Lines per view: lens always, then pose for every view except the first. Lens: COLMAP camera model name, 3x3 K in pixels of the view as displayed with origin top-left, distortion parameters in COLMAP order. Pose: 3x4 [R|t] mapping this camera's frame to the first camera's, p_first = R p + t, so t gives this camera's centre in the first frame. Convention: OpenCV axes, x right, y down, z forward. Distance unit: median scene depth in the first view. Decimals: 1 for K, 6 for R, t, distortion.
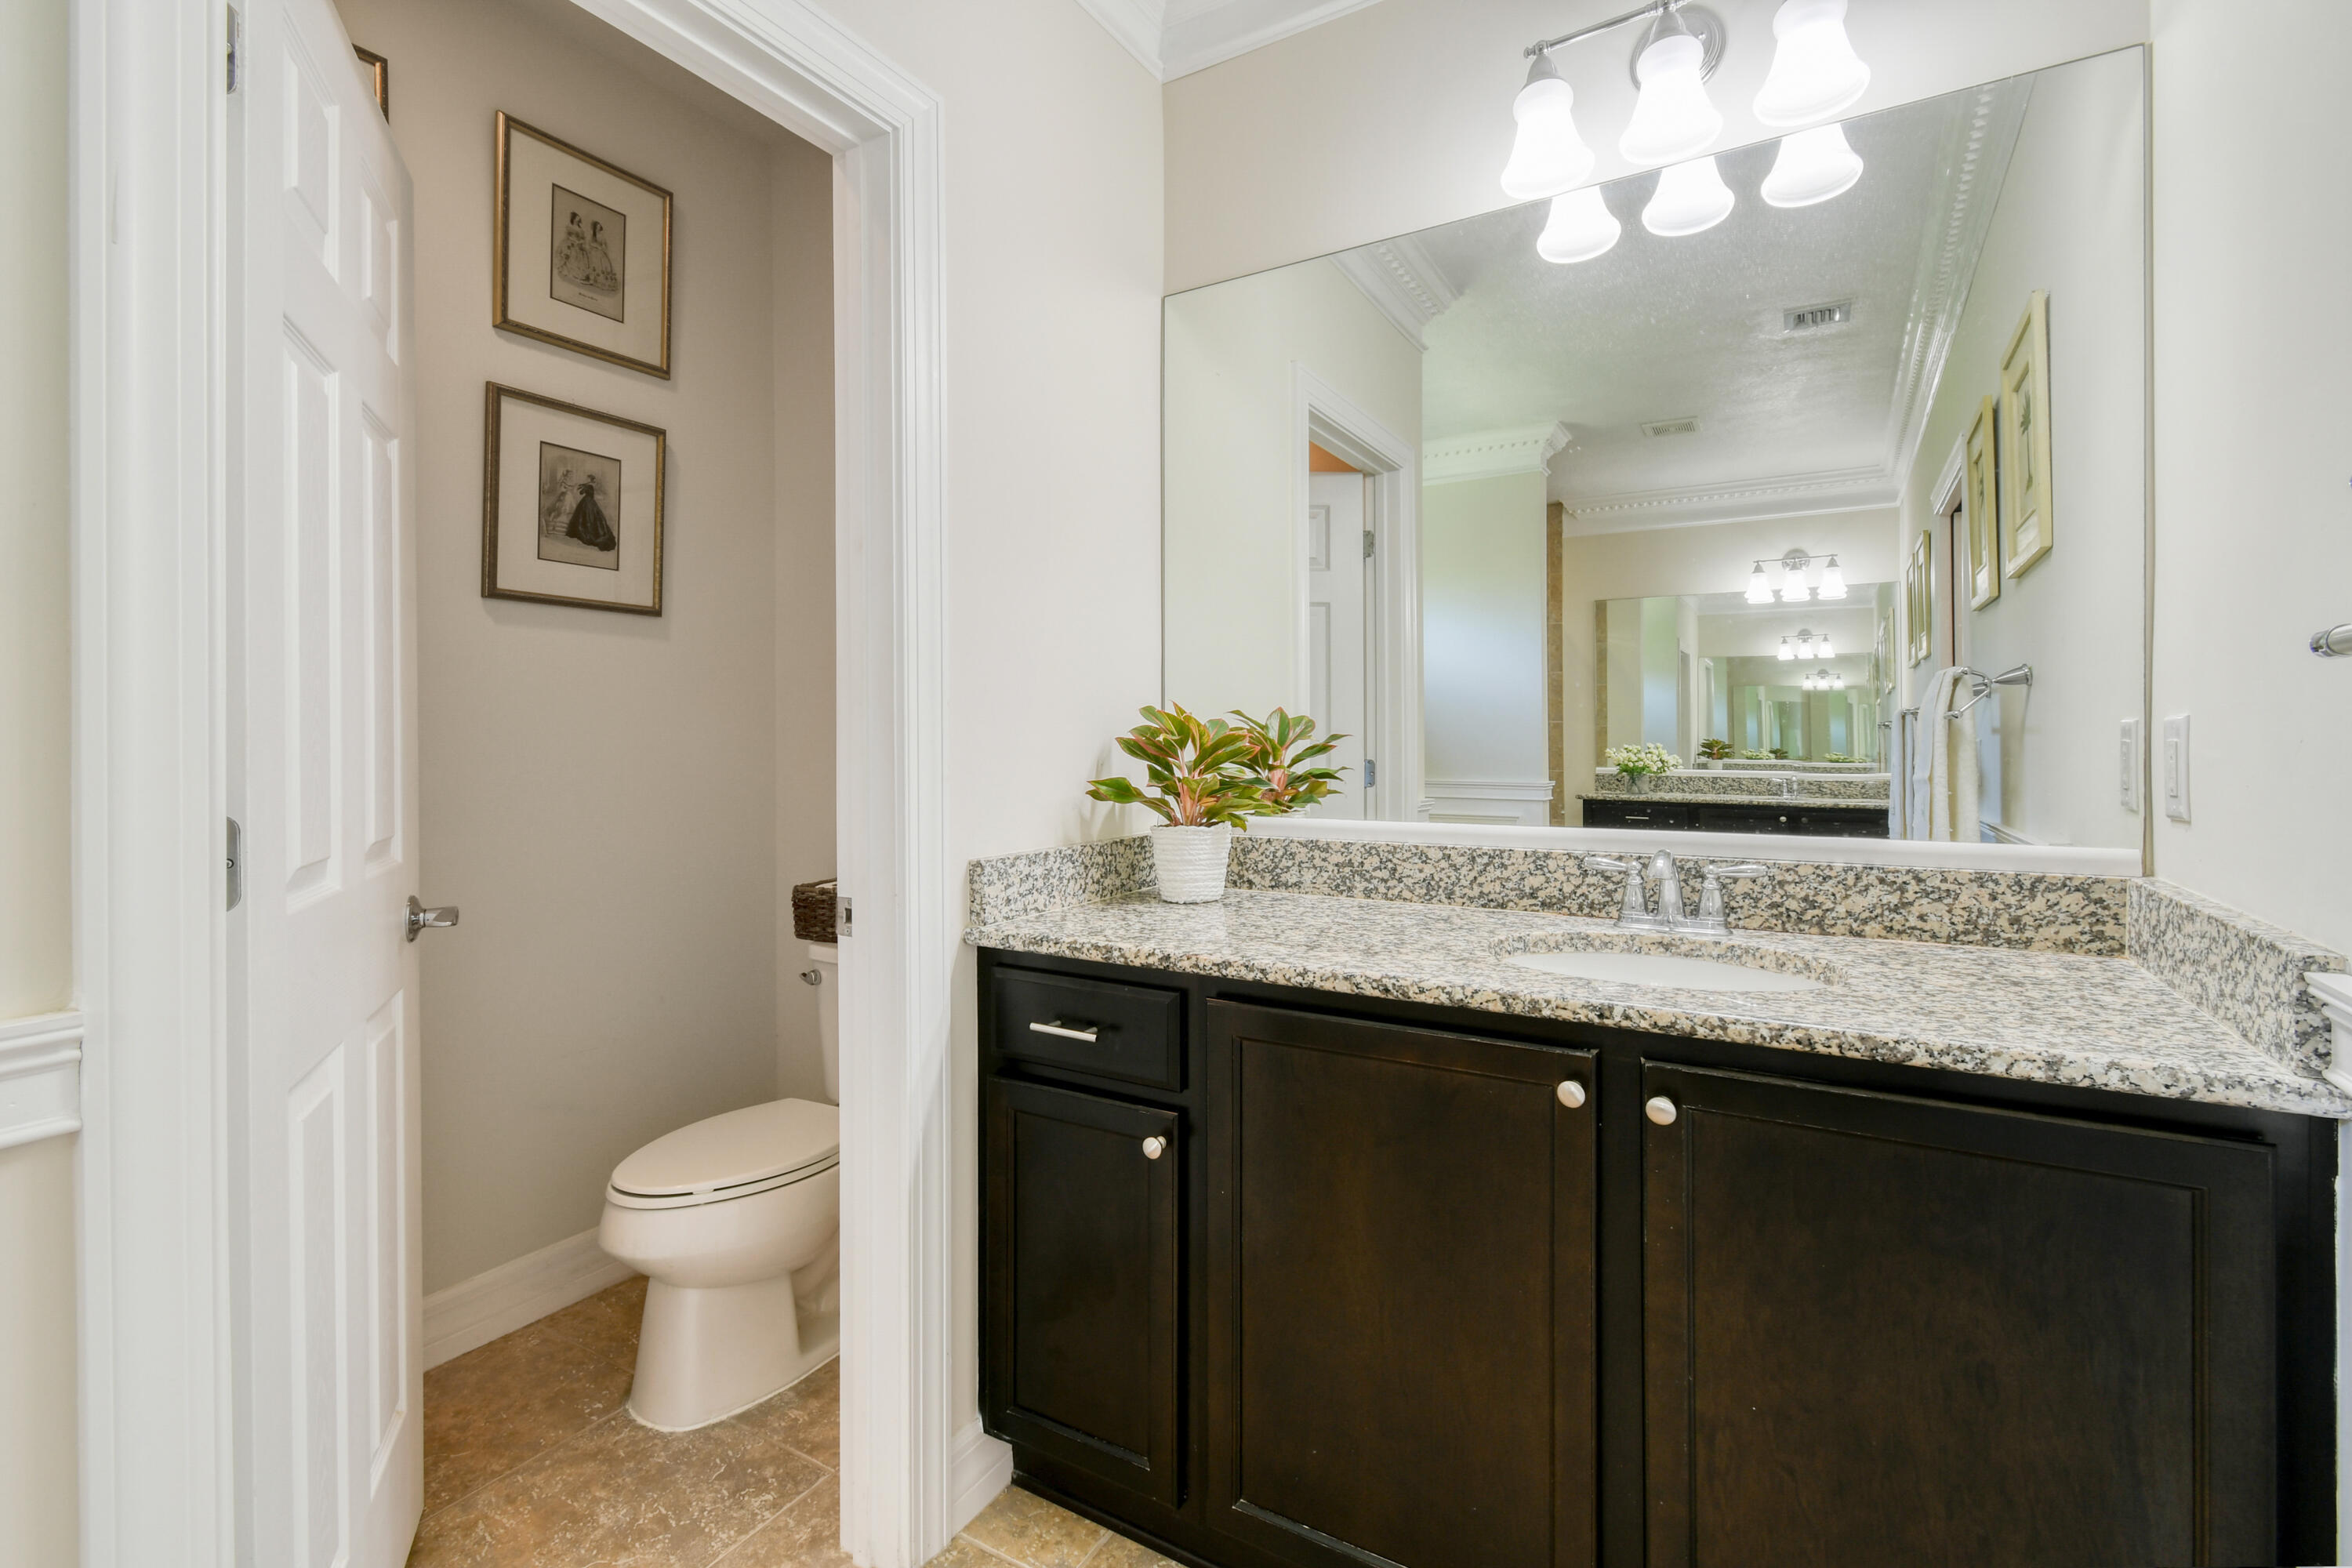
lens RADIAL K [[1056.7, 0, 1169.8], [0, 1056.7, 740.2], [0, 0, 1]] dist [0.008011, -0.000744]
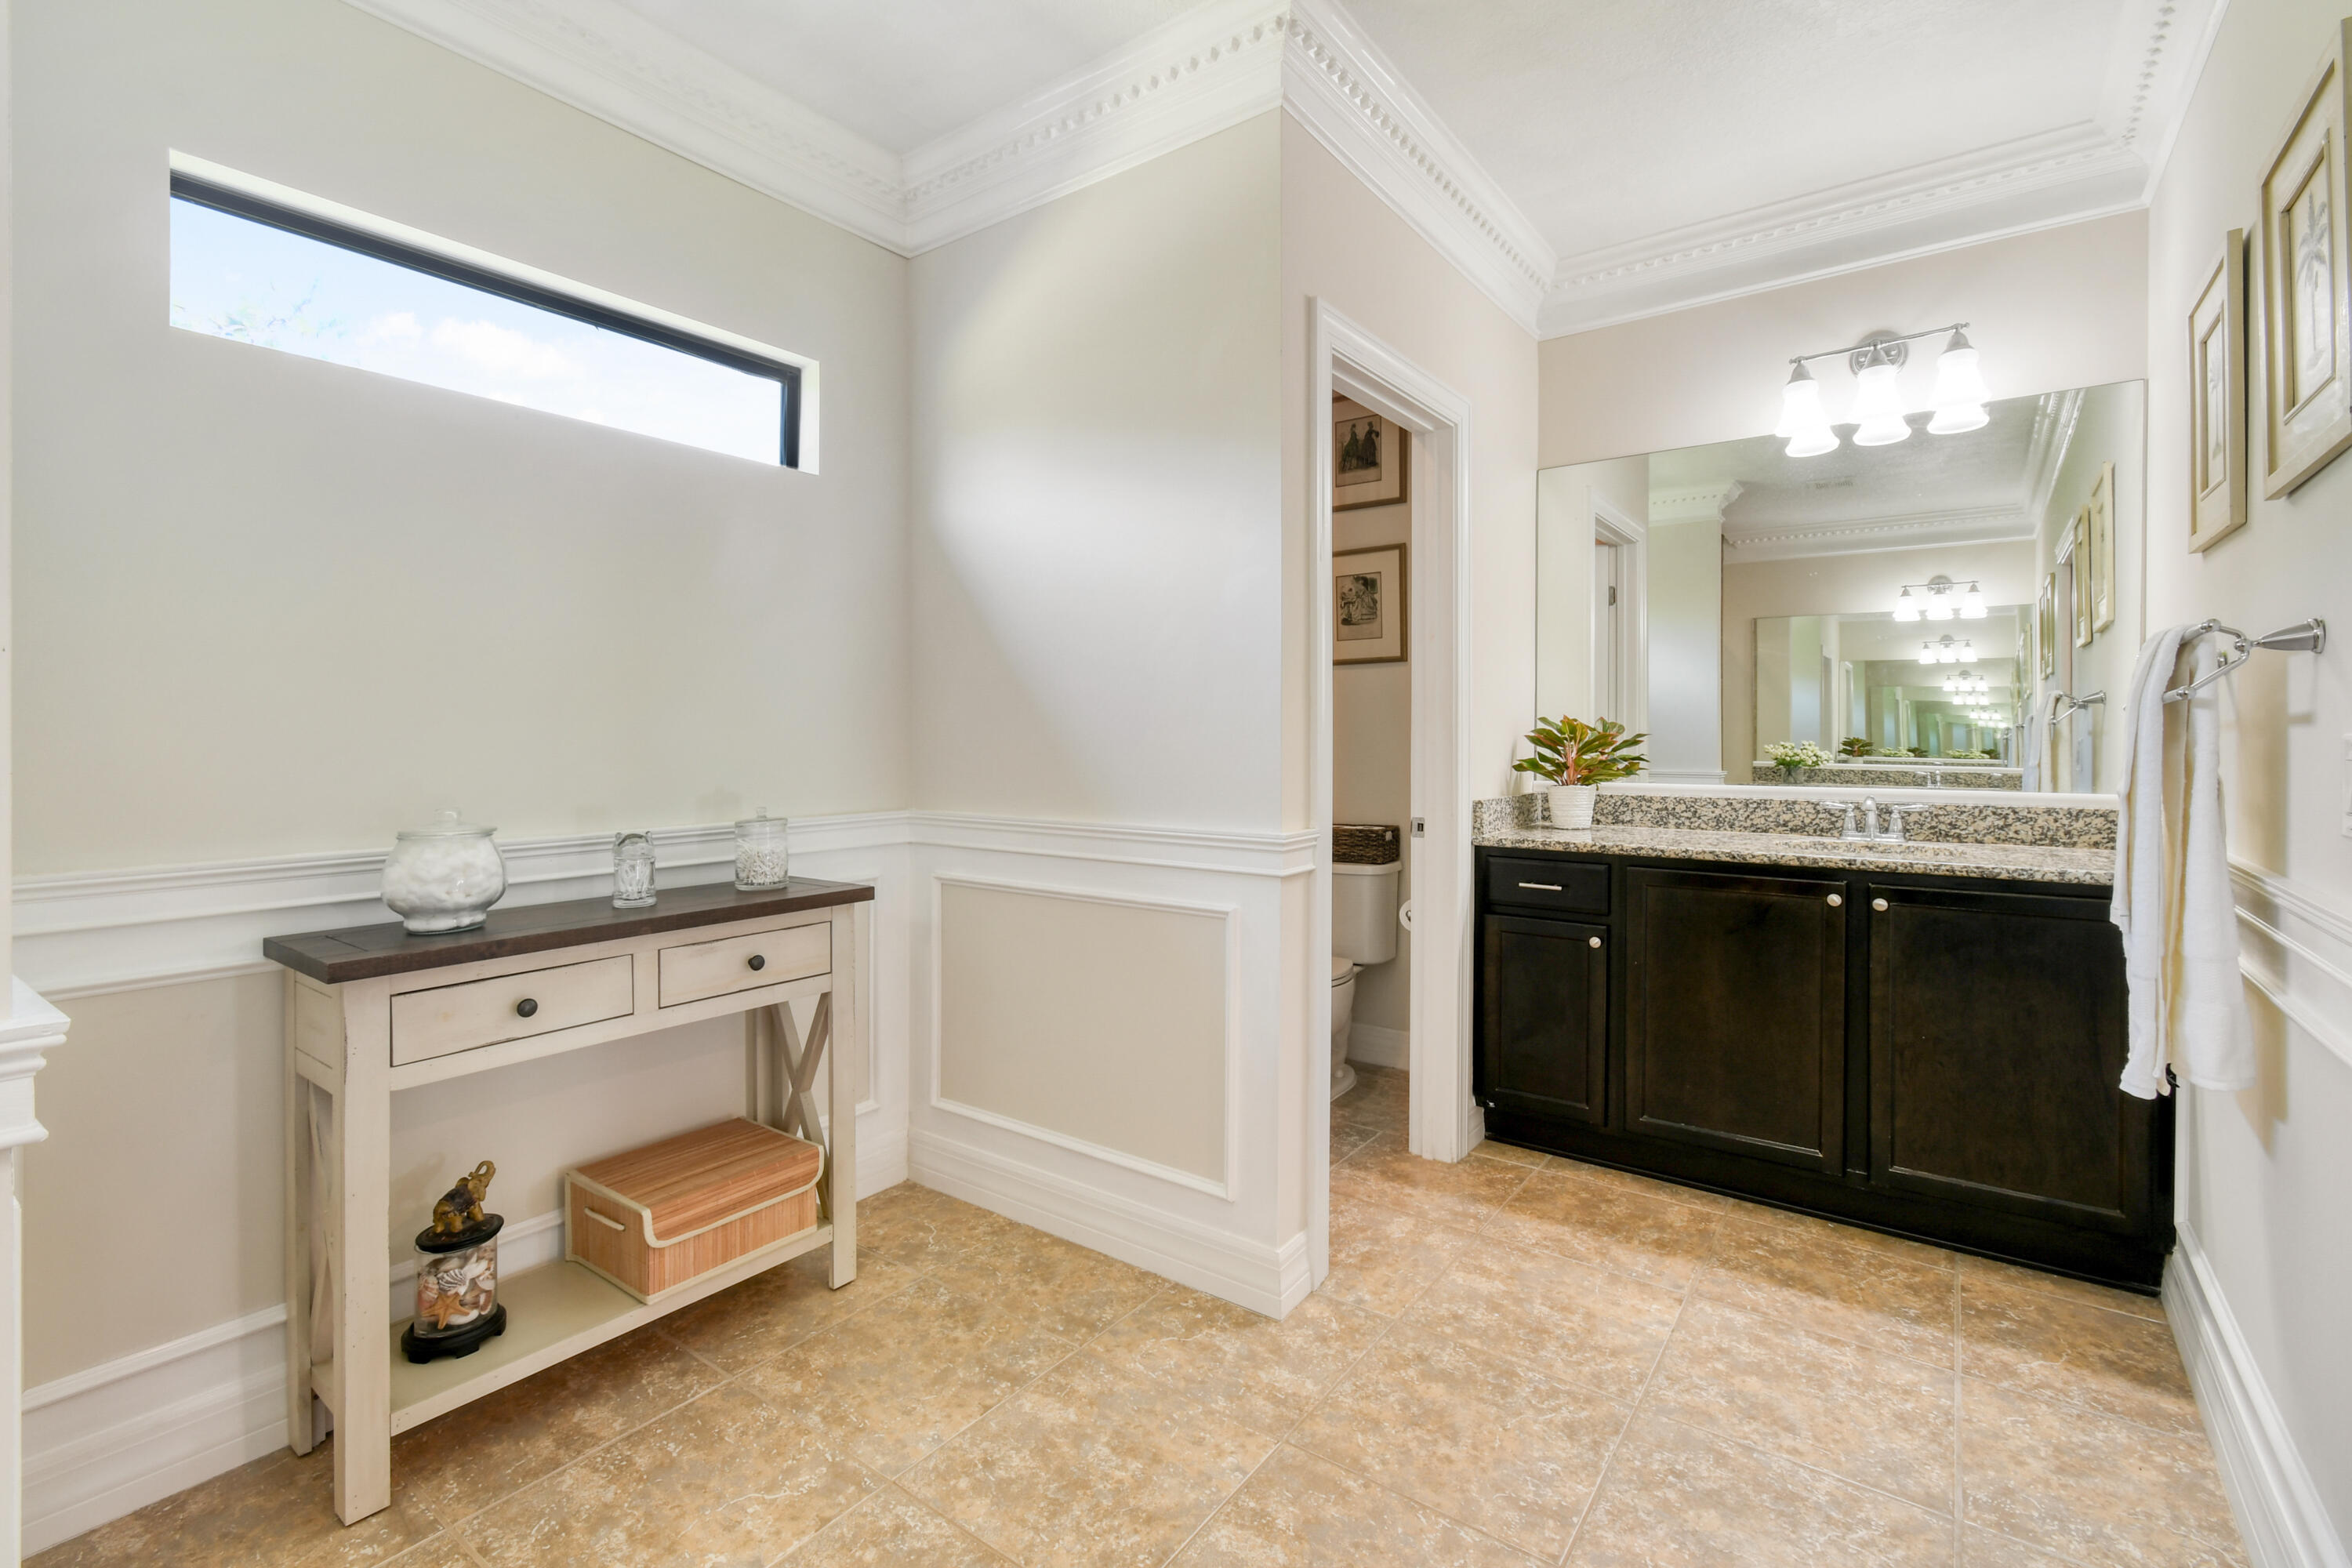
lens RADIAL K [[1056.7, 0, 1148.2], [0, 1056.7, 745.1], [0, 0, 1]] dist [0.008011, -0.000744]
pose [[0.994648, 0.004805, -0.103213, -0.520323], [-0.003921, 0.999954, 0.008765, 0.000613], [0.103251, -0.008313, 0.994621, -0.852142]]
